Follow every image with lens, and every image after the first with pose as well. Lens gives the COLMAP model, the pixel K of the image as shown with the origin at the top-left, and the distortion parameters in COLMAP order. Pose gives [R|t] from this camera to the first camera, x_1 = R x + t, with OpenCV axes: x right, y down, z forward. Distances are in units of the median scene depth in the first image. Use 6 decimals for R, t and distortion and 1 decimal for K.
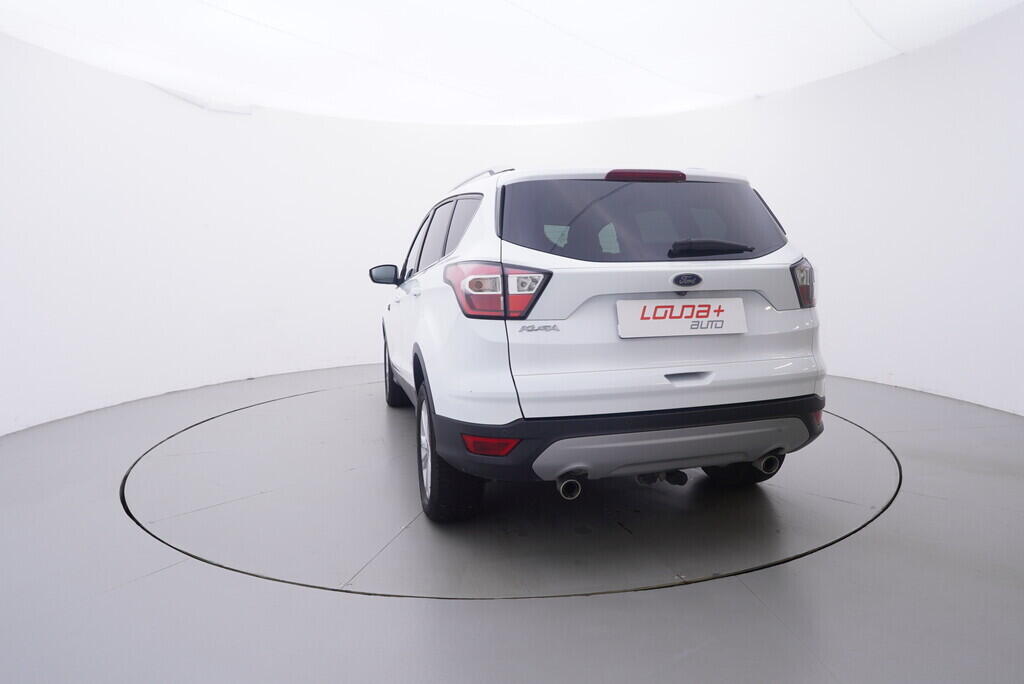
lens RADIAL K [[678.5, 0, 512.3], [0, 678.5, 342.3], [0, 0, 1]] dist [-0.035307, 0.000406]
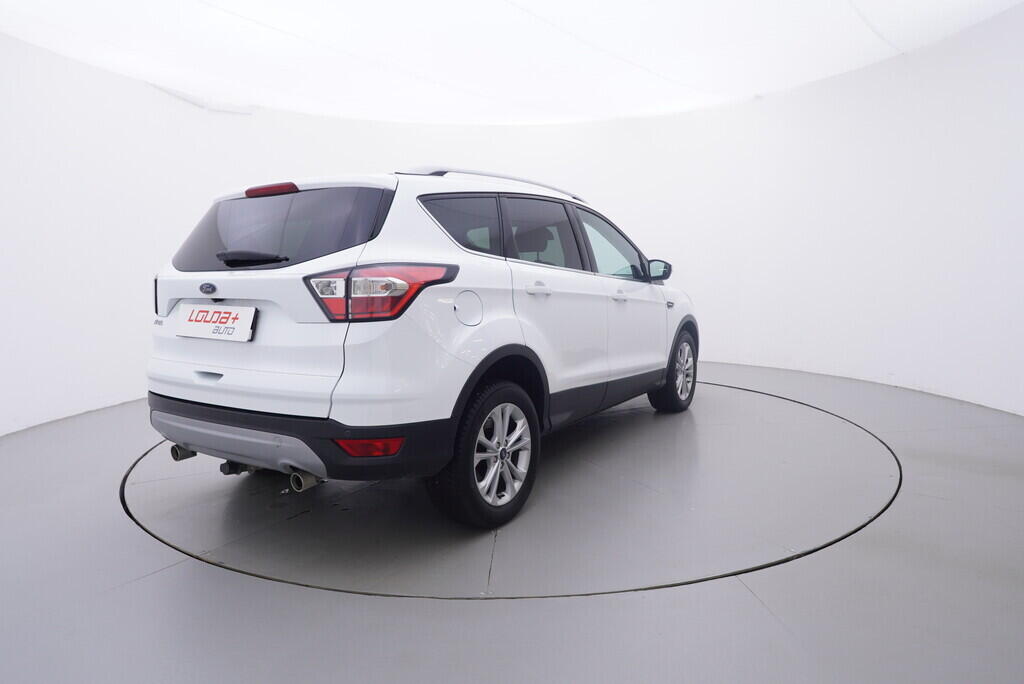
lens RADIAL K [[678.5, 0, 514.0], [0, 678.5, 349.5], [0, 0, 1]] dist [-0.035307, 0.000406]
pose [[0.674154, 0.095886, -0.732340, 1.384592], [-0.077422, 0.995249, 0.059038, -0.094422], [0.734522, 0.016898, 0.678374, 0.606496]]
